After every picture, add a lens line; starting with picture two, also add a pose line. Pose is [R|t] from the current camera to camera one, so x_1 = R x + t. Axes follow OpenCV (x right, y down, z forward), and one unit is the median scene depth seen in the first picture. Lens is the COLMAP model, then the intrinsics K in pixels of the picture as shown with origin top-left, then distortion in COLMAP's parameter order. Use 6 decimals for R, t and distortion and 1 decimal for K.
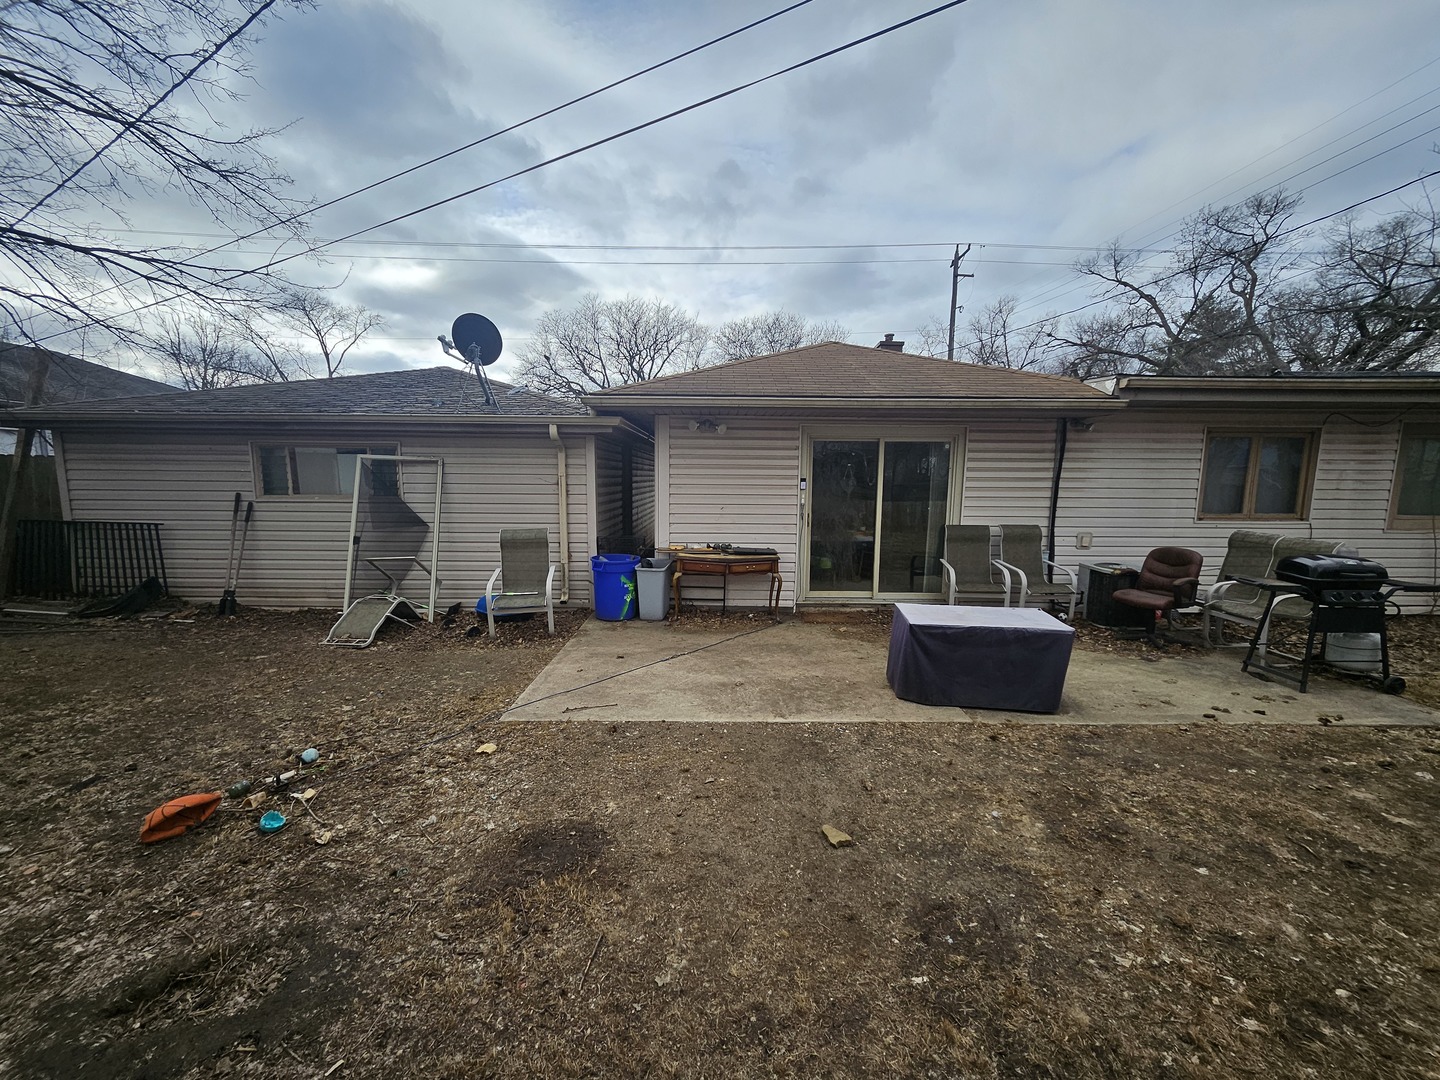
lens RADIAL K [[576.6, 0, 720.0], [0, 576.6, 540.0], [0, 0, 1]] dist [0.009042, 0.000517]
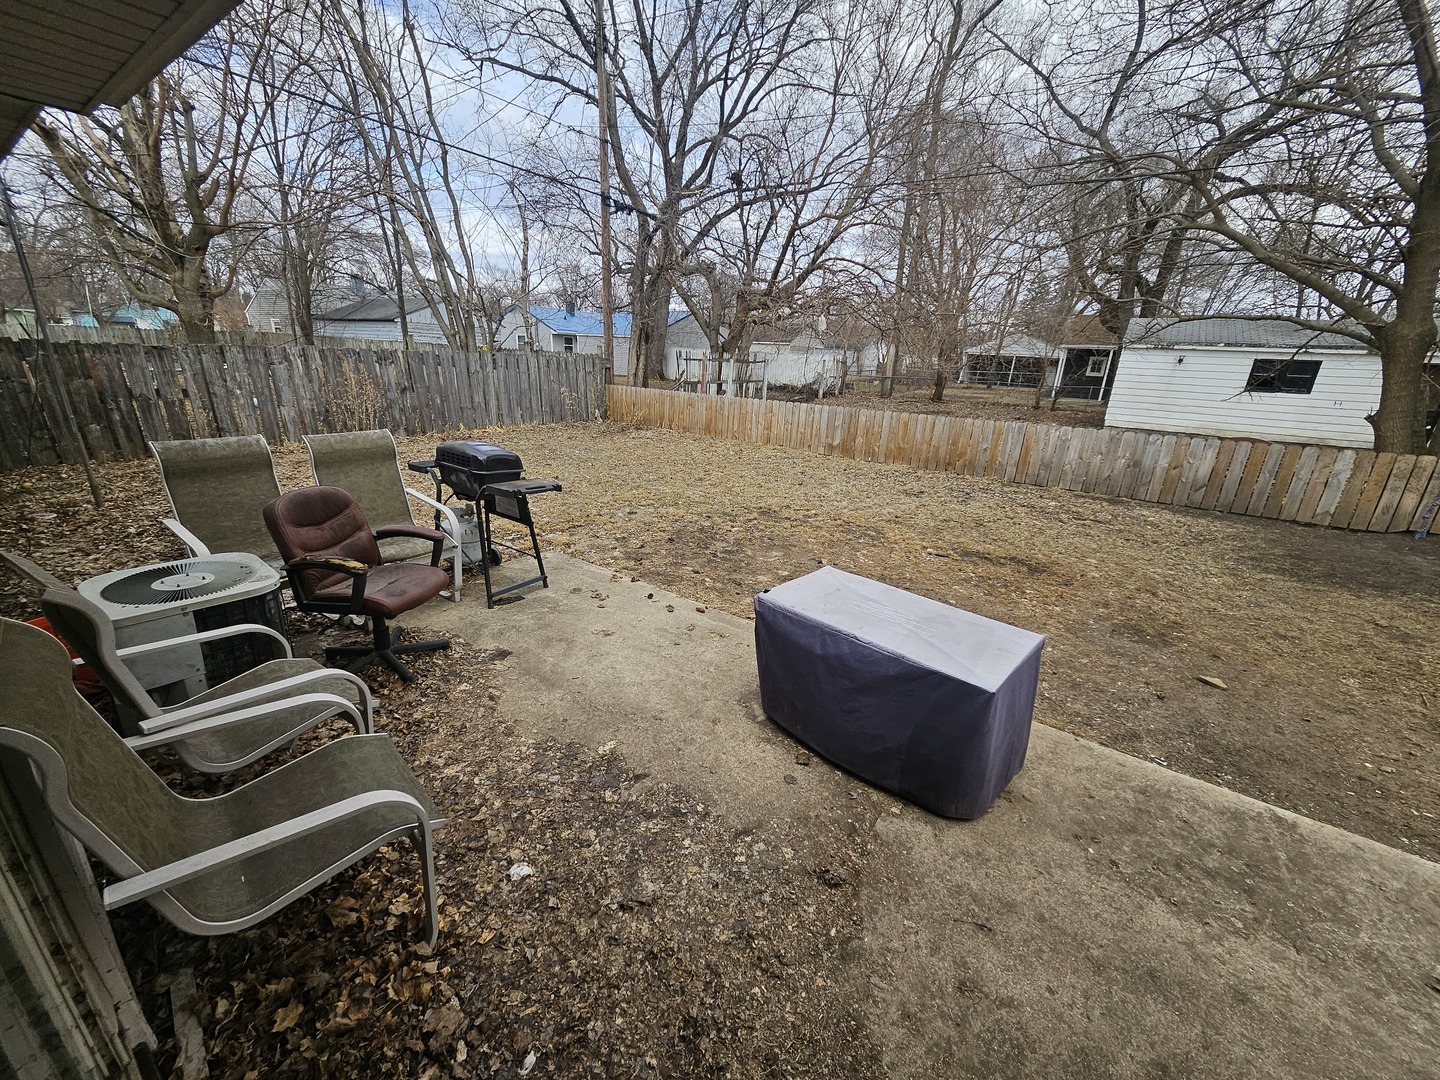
lens RADIAL K [[560.8, 0, 720.5], [0, 560.8, 545.9], [0, 0, 1]] dist [0.000055, 0.002212]
pose [[-0.803504, -0.232247, 0.548127, 0.269840], [0.017992, 0.910863, 0.412317, -0.168425], [-0.595028, 0.341160, -0.727703, 1.421996]]
